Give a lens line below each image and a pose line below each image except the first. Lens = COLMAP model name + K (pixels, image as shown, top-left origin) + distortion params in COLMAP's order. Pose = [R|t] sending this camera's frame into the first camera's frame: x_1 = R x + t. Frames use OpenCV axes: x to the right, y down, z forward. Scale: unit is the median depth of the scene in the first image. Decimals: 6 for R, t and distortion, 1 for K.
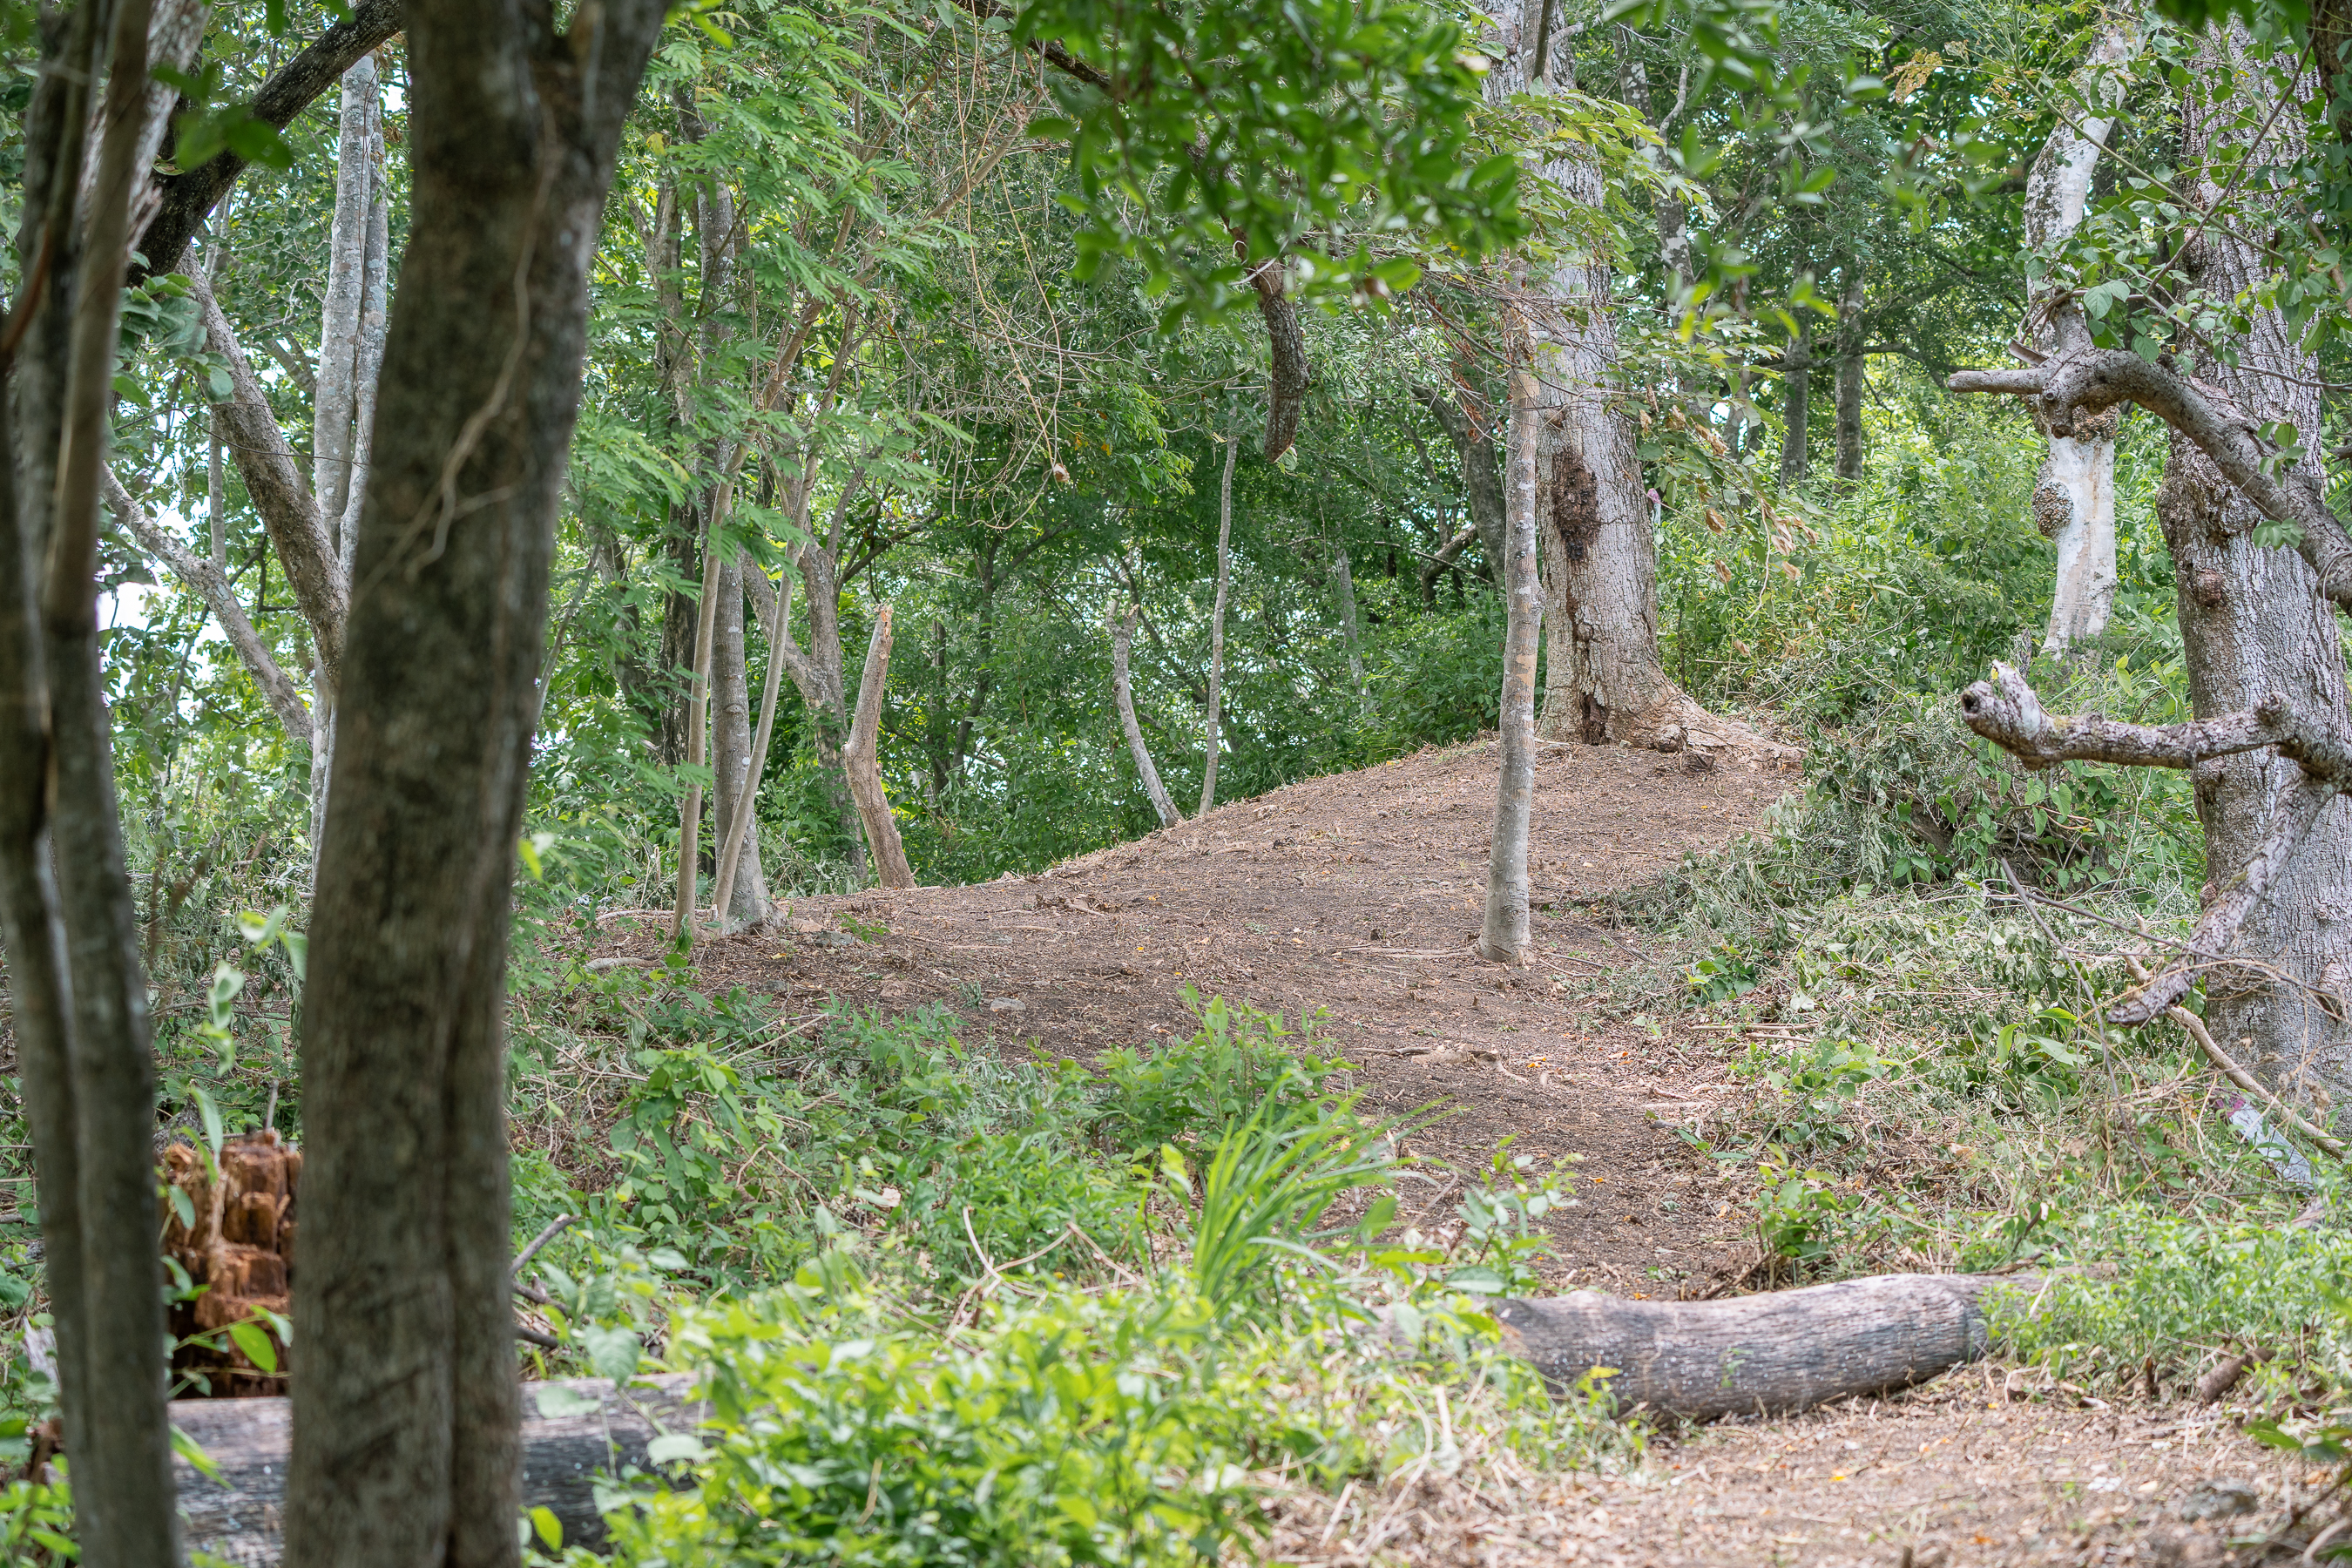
lens RADIAL K [[7072.4, 0, 1176.0], [0, 7072.4, 784.0], [0, 0, 1]] dist [-0.050438, 1.107544]
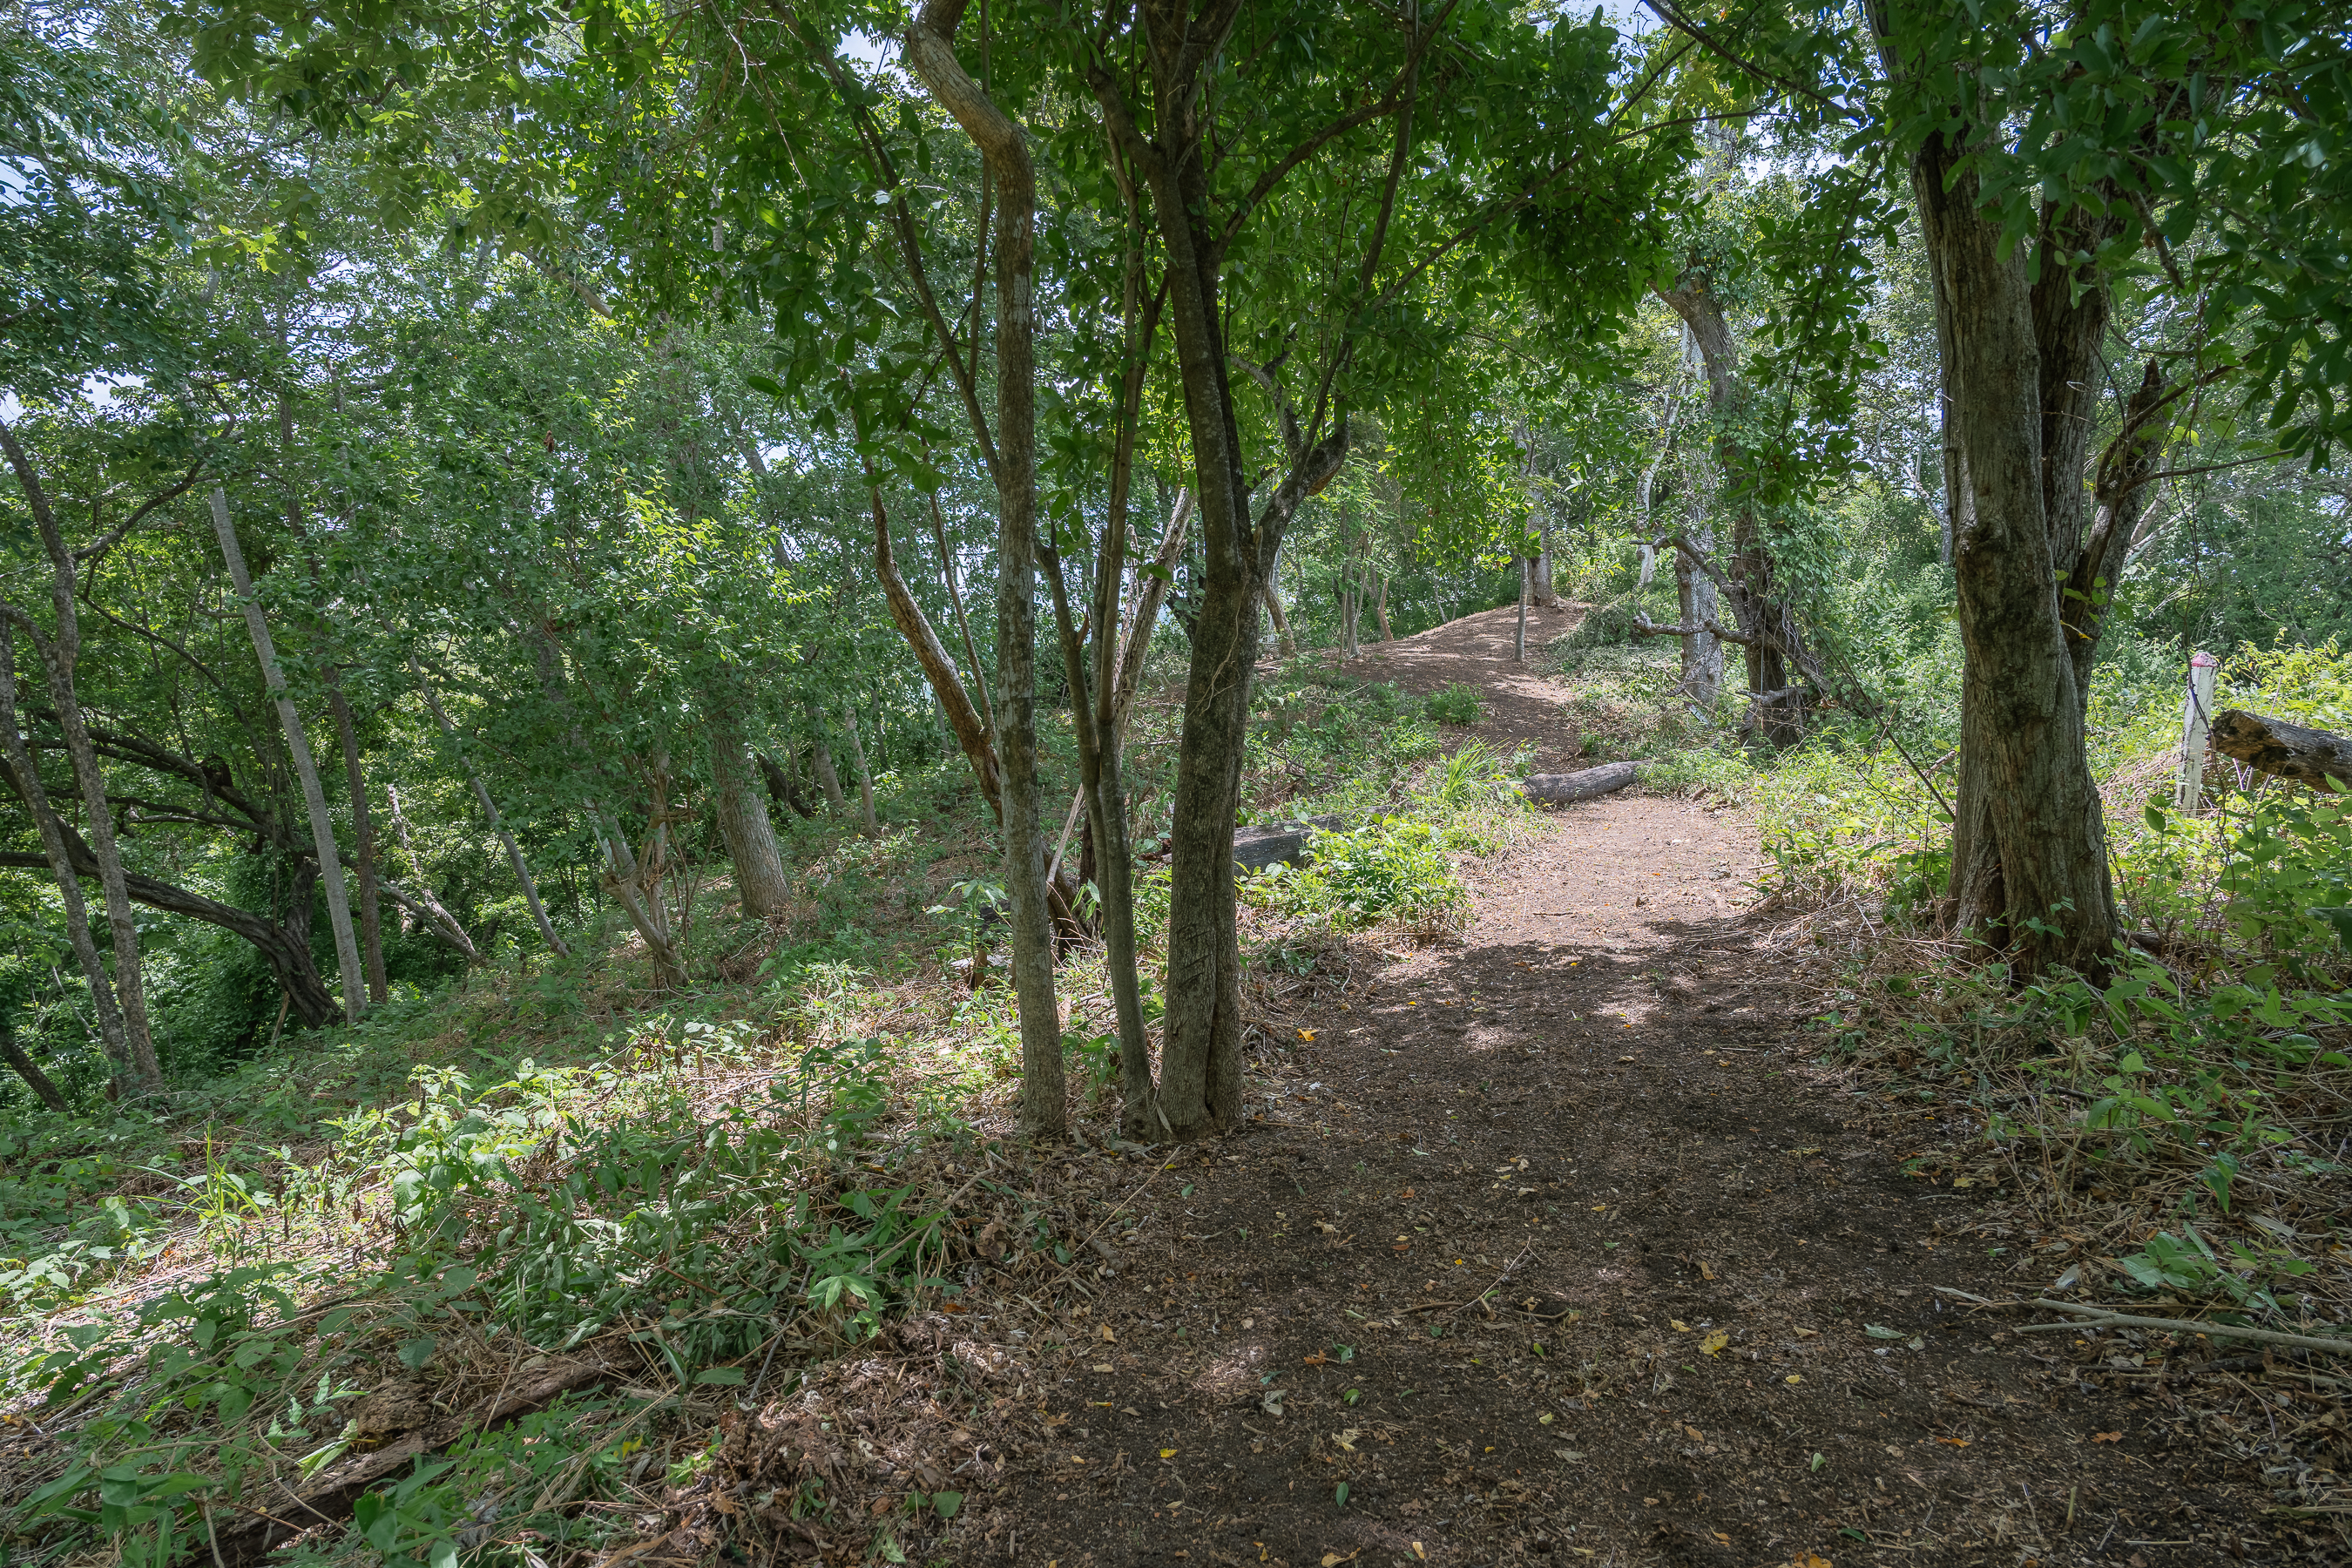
lens RADIAL K [[1270.2, 0, 1176.0], [0, 1270.2, 784.0], [0, 0, 1]] dist [-0.020666, 0.000825]
pose [[0.977997, 0.010379, -0.208359, 0.001005], [0.021811, 0.988201, 0.151605, -0.038531], [0.207474, -0.152813, 0.966231, 0.190255]]
